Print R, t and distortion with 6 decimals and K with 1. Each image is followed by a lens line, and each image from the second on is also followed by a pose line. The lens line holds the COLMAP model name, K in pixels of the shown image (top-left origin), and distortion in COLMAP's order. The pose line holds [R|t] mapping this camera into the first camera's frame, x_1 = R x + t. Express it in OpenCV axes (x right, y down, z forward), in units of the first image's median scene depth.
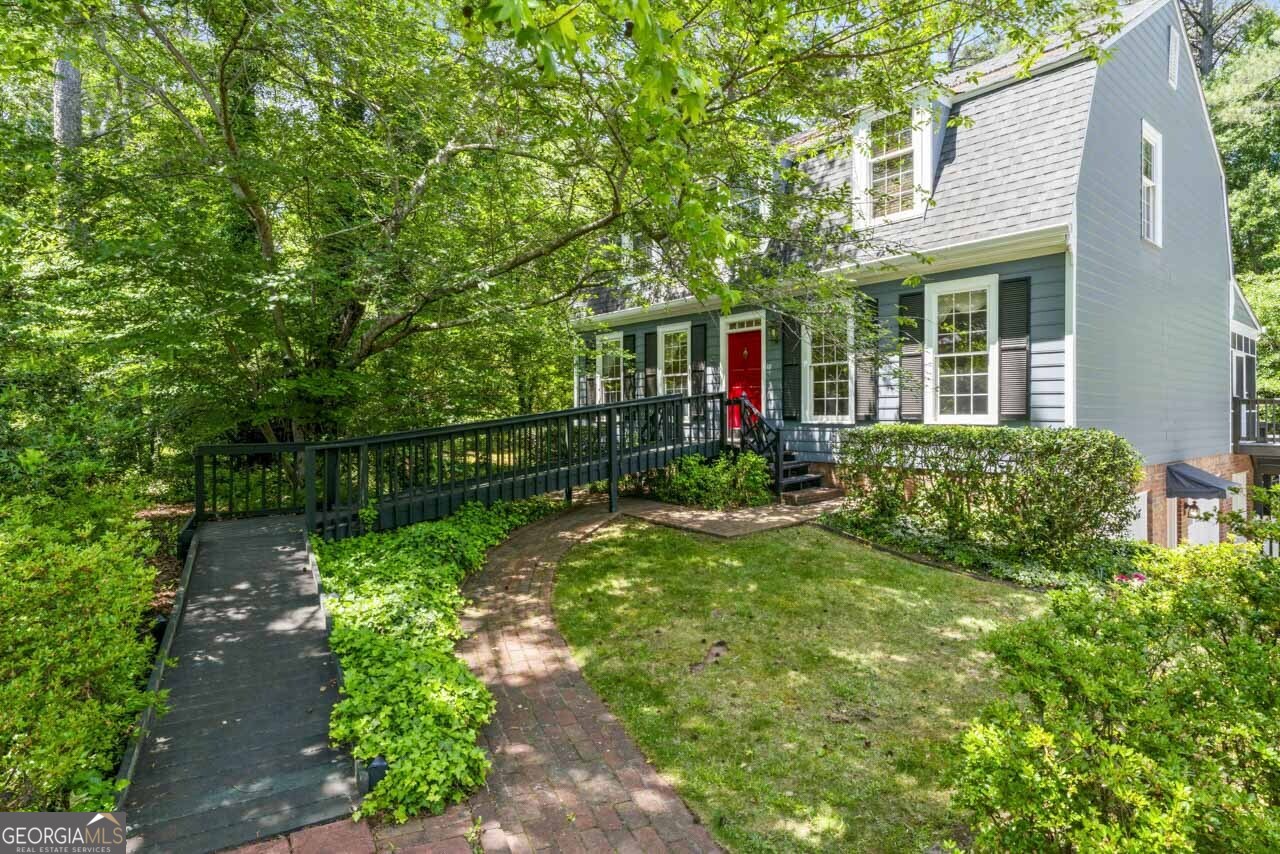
lens RADIAL K [[725.0, 0, 639.2], [0, 725.0, 419.9], [0, 0, 1]] dist [-0.024617, -0.000849]
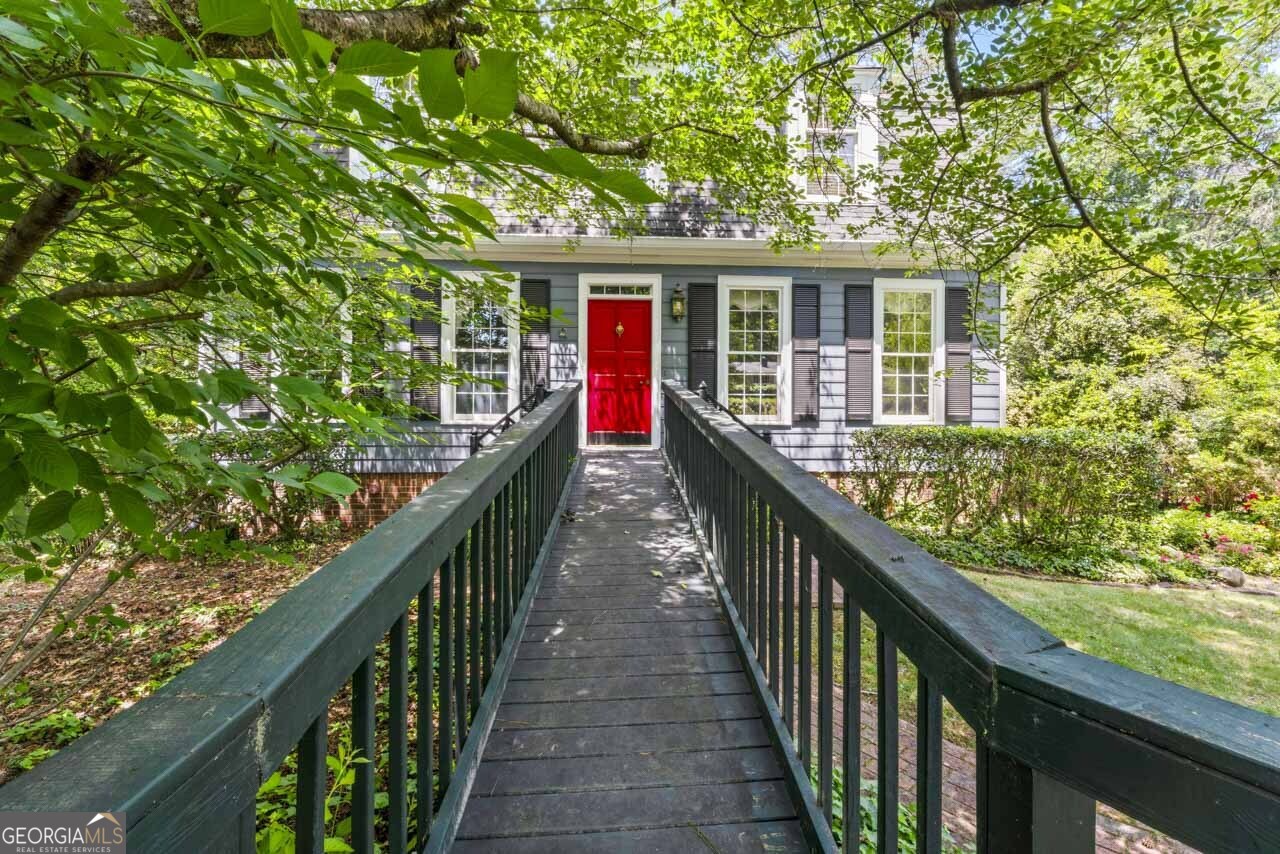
lens RADIAL K [[732.9, 0, 640.0], [0, 732.9, 418.2], [0, 0, 1]] dist [-0.005339, -0.000213]
pose [[0.548533, -0.000580, 0.836129, -0.522094], [0.001889, 0.999998, -0.000546, -0.002477], [-0.836127, 0.001879, 0.548533, 0.656620]]
